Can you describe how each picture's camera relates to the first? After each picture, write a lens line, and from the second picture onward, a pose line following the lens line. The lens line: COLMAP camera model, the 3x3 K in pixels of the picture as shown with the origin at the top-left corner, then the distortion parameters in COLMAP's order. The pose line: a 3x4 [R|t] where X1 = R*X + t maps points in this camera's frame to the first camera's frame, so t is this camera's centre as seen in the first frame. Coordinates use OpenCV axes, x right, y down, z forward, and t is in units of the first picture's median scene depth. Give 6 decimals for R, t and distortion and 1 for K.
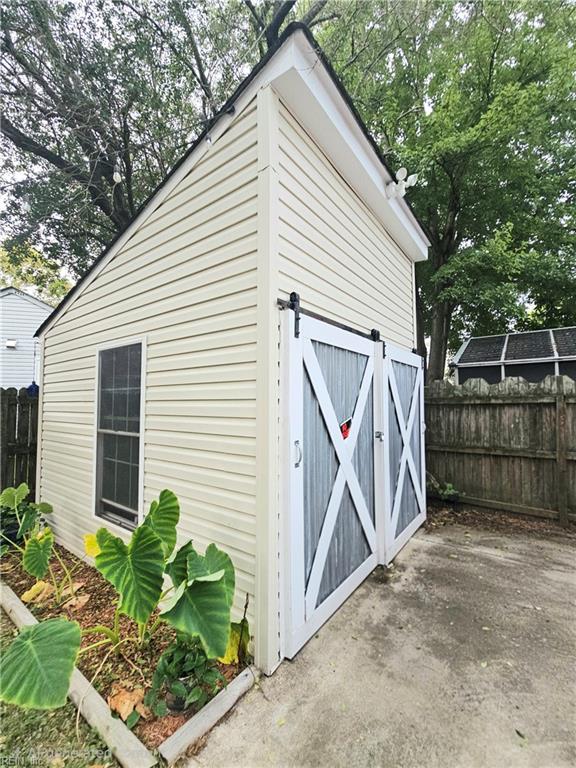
lens RADIAL K [[313.4, 0, 288.0], [0, 313.4, 384.0], [0, 0, 1]] dist [0.000220, 0.000136]
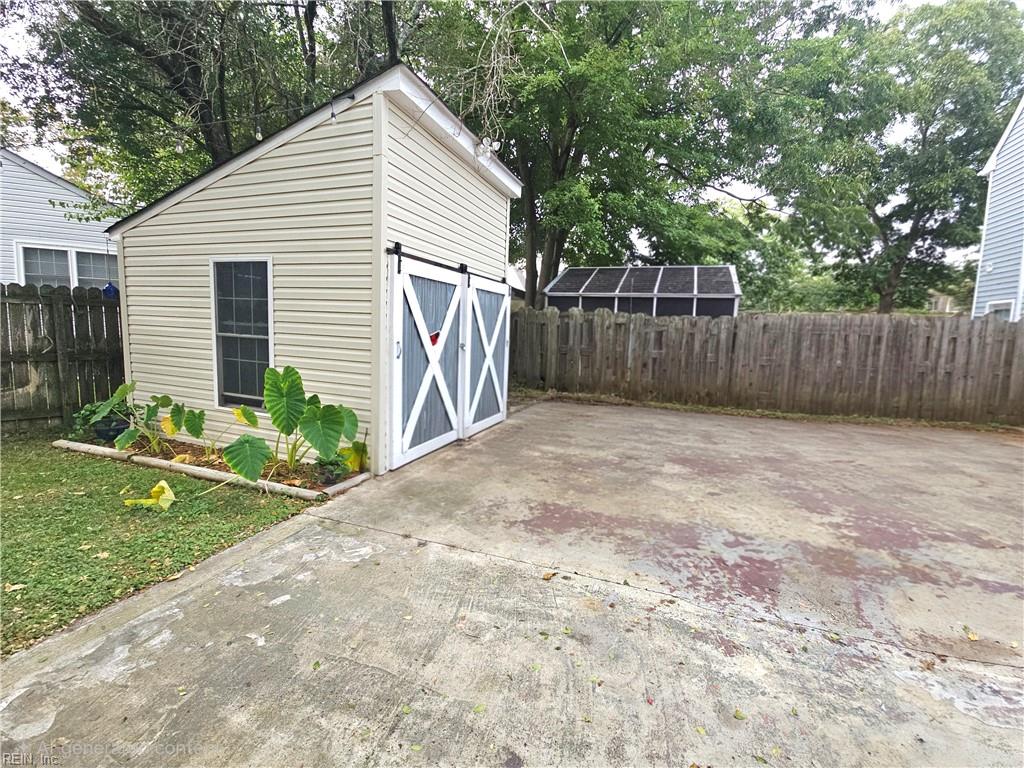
lens RADIAL K [[417.8, 0, 515.0], [0, 417.8, 377.7], [0, 0, 1]] dist [0.000220, 0.000136]
pose [[0.955876, 0.009185, 0.293626, -0.019562], [-0.062064, 0.983264, 0.171286, -0.027032], [-0.287139, -0.181952, 0.940449, -0.892414]]
